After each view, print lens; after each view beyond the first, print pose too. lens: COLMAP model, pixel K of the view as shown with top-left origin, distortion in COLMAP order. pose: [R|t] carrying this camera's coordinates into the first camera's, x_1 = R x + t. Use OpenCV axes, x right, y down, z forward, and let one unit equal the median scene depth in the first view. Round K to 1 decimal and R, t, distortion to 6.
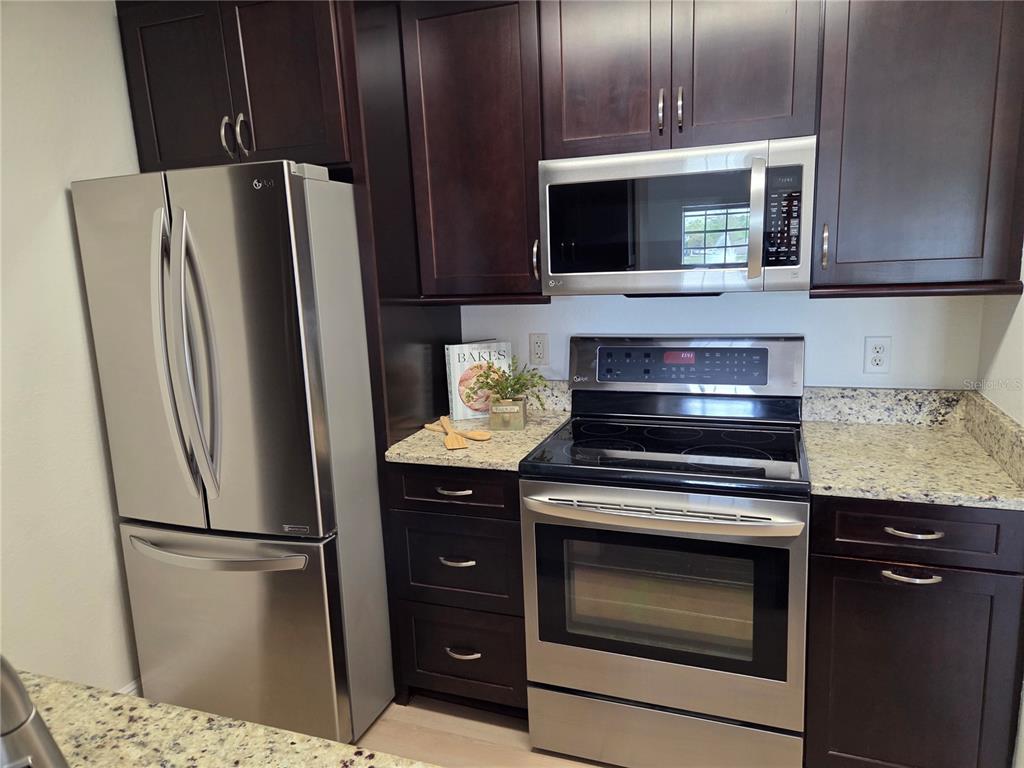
lens RADIAL K [[686.2, 0, 508.6], [0, 686.2, 383.0], [0, 0, 1]] dist [0.042832, -0.018265]
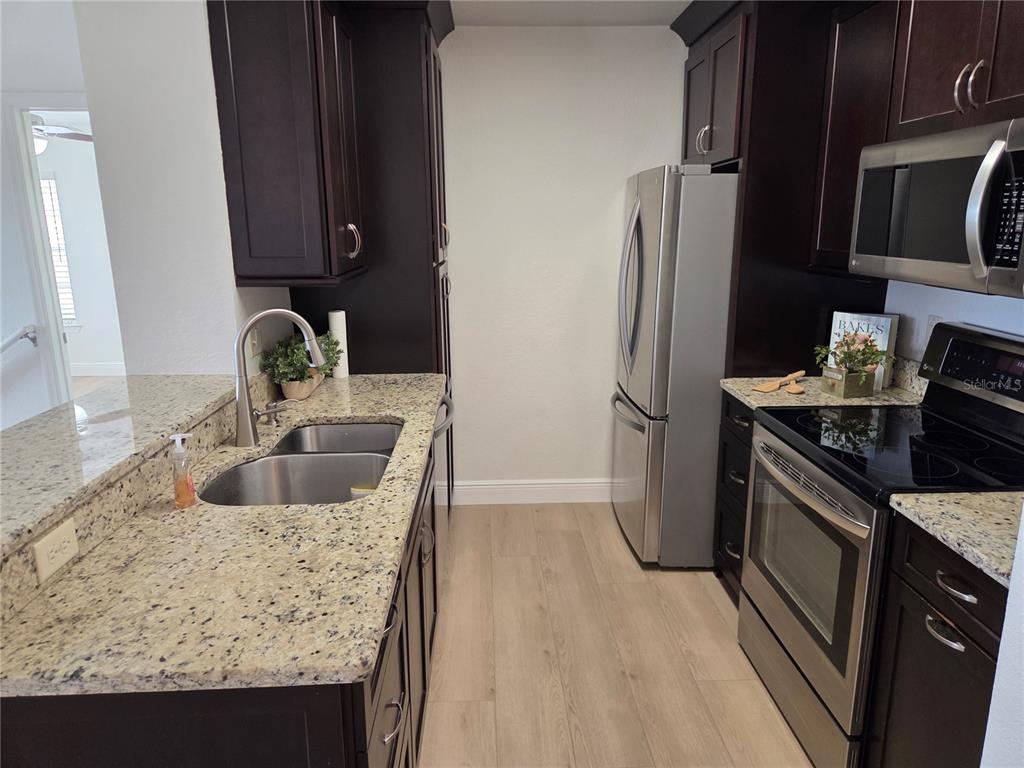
lens RADIAL K [[686.2, 0, 505.5], [0, 686.2, 379.5], [0, 0, 1]] dist [0.042832, -0.018265]
pose [[0.373738, 0.248035, -0.893755, 0.896037], [-0.182396, 0.964421, 0.191374, -0.080745], [0.909424, 0.091494, 0.405681, 0.092130]]
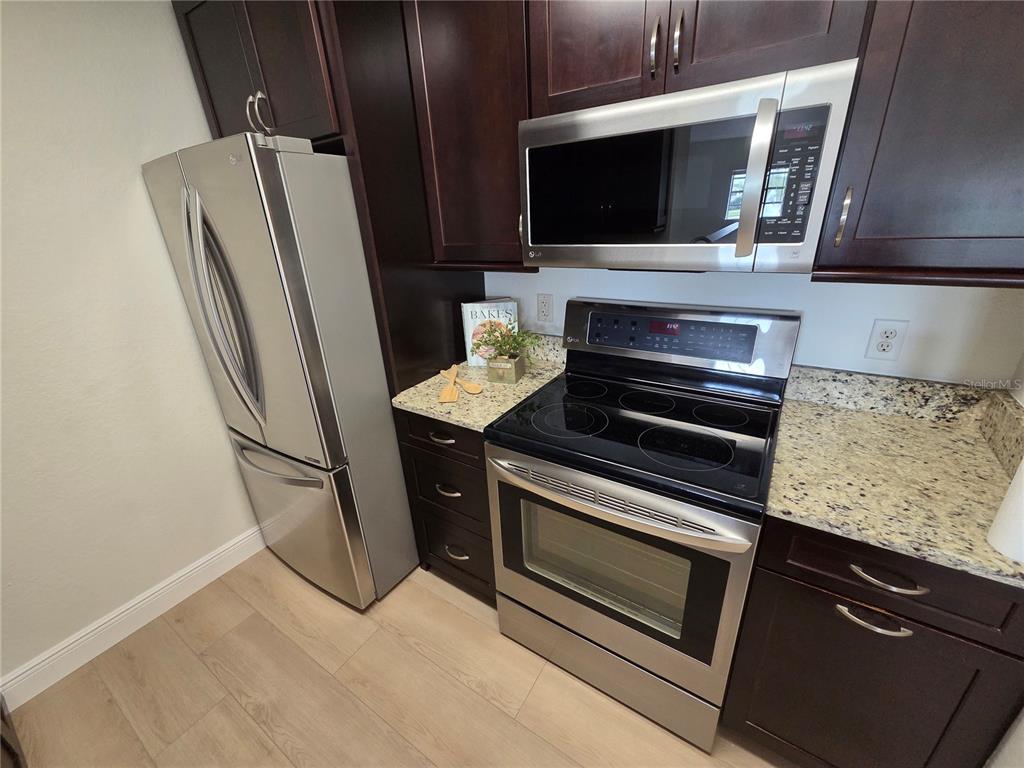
lens RADIAL K [[416.5, 0, 505.8], [0, 416.5, 386.7], [0, 0, 1]] dist [0.001131, -0.000025]
pose [[0.972910, 0.080406, -0.216752, 0.180909], [-0.031507, 0.974937, 0.220241, -0.092236], [0.229029, -0.207446, 0.951058, 0.376357]]
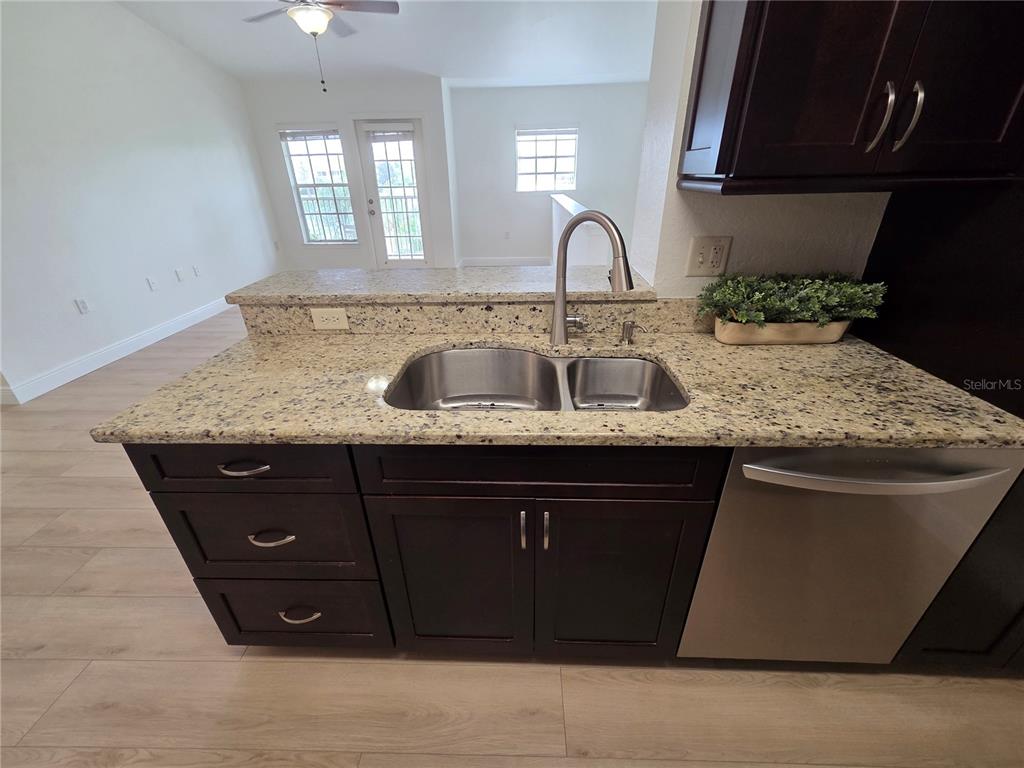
lens RADIAL K [[416.5, 0, 507.9], [0, 416.5, 386.6], [0, 0, 1]] dist [0.001131, -0.000025]
pose [[-0.948163, 0.198046, -0.248524, 0.120212], [0.001698, 0.785201, 0.619238, -0.080324], [0.317779, 0.586717, -0.744836, 0.682909]]
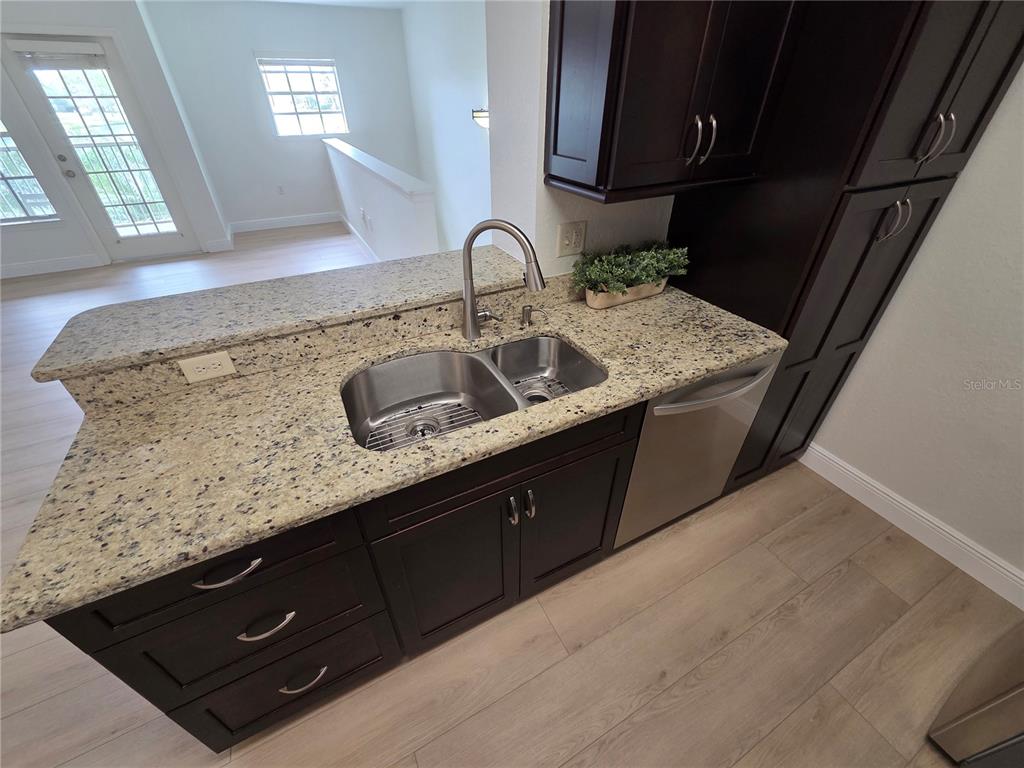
lens RADIAL K [[416.5, 0, 509.2], [0, 416.5, 386.8], [0, 0, 1]] dist [0.001131, -0.000025]
pose [[-0.674465, 0.464587, -0.573809, 0.272633], [-0.104147, 0.709555, 0.696911, -0.168878], [0.730924, 0.529802, -0.430185, 0.572227]]
